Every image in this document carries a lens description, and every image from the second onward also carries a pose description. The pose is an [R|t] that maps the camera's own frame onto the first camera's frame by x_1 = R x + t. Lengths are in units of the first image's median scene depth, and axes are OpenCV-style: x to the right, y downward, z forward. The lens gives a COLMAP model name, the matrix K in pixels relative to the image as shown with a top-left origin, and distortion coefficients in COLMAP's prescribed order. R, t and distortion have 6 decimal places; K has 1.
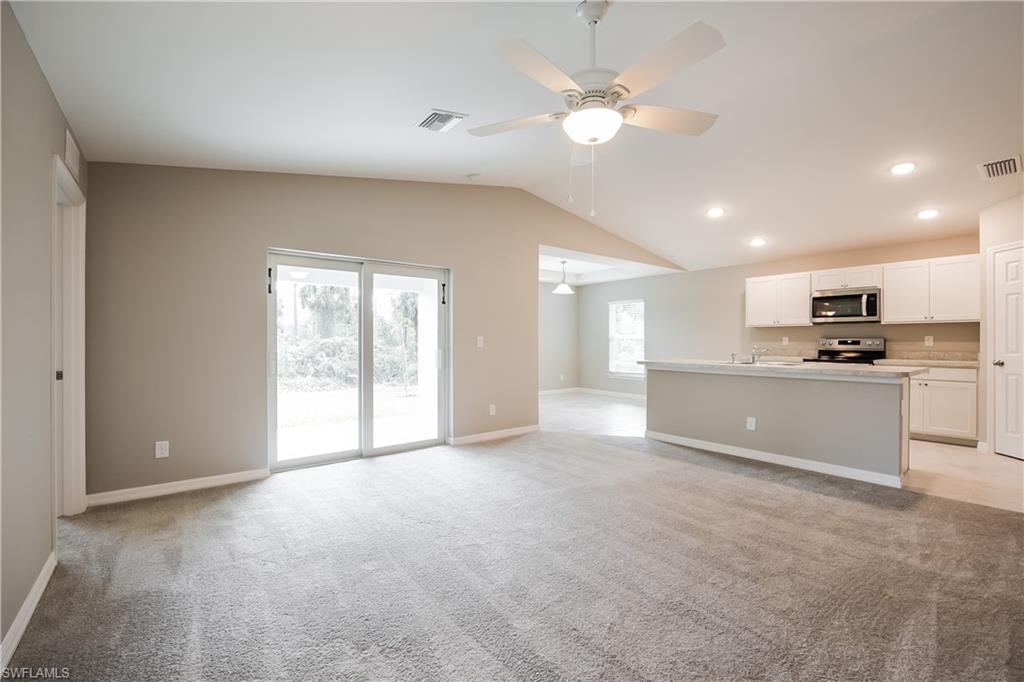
lens RADIAL K [[443.1, 0, 512.0], [0, 443.1, 341.0], [0, 0, 1]] dist [-0.001144, -0.000175]
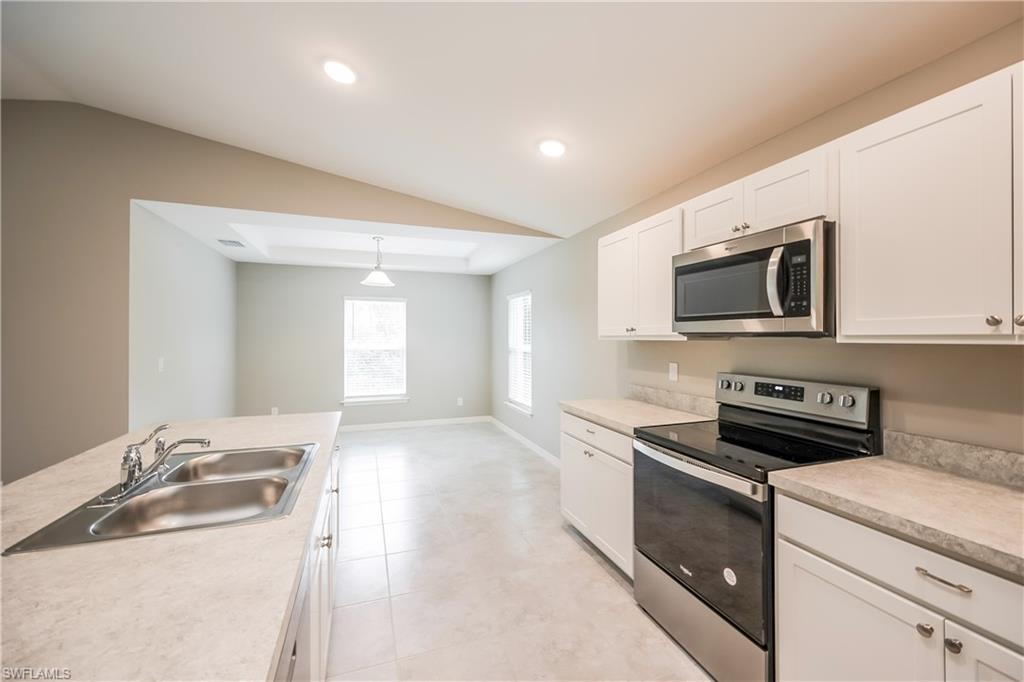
lens RADIAL K [[414.9, 0, 514.3], [0, 414.9, 334.5], [0, 0, 1]] dist [0.009869, 0.000103]
pose [[0.950467, 0.000610, -0.310824, 0.647663], [-0.002987, 0.999970, -0.007171, -0.036969], [0.310810, 0.007745, 0.950440, 0.604176]]
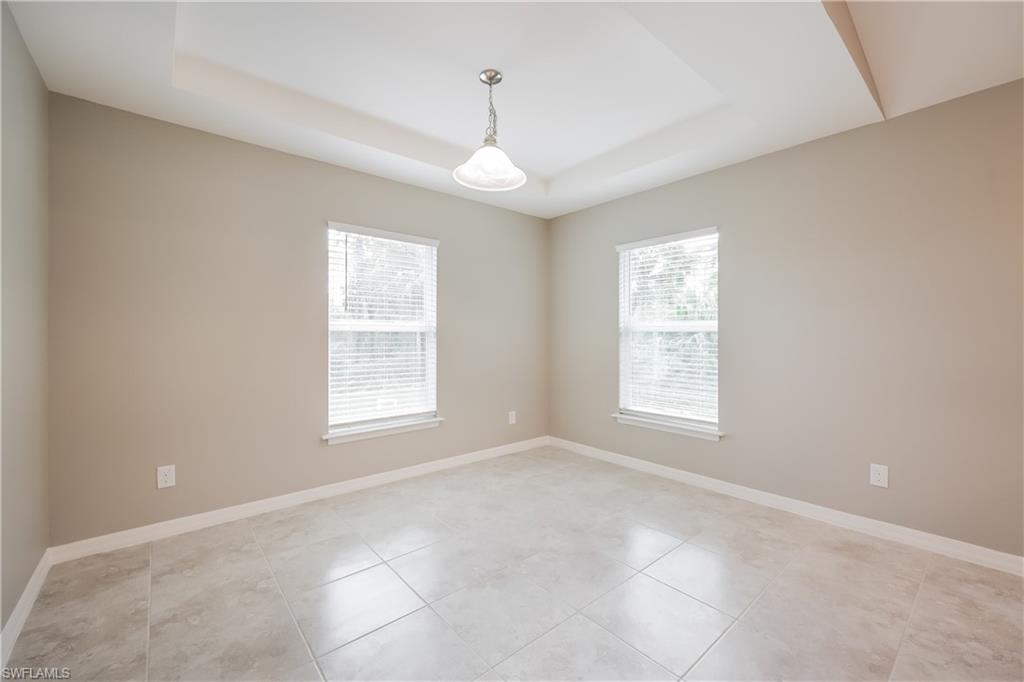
lens RADIAL K [[414.9, 0, 514.3], [0, 414.9, 334.5], [0, 0, 1]] dist [0.009869, 0.000103]
pose [[0.999110, 0.002139, 0.042122, 0.154034], [-0.002168, 0.999997, 0.000645, -0.003201], [-0.042120, -0.000736, 0.999112, 0.919520]]
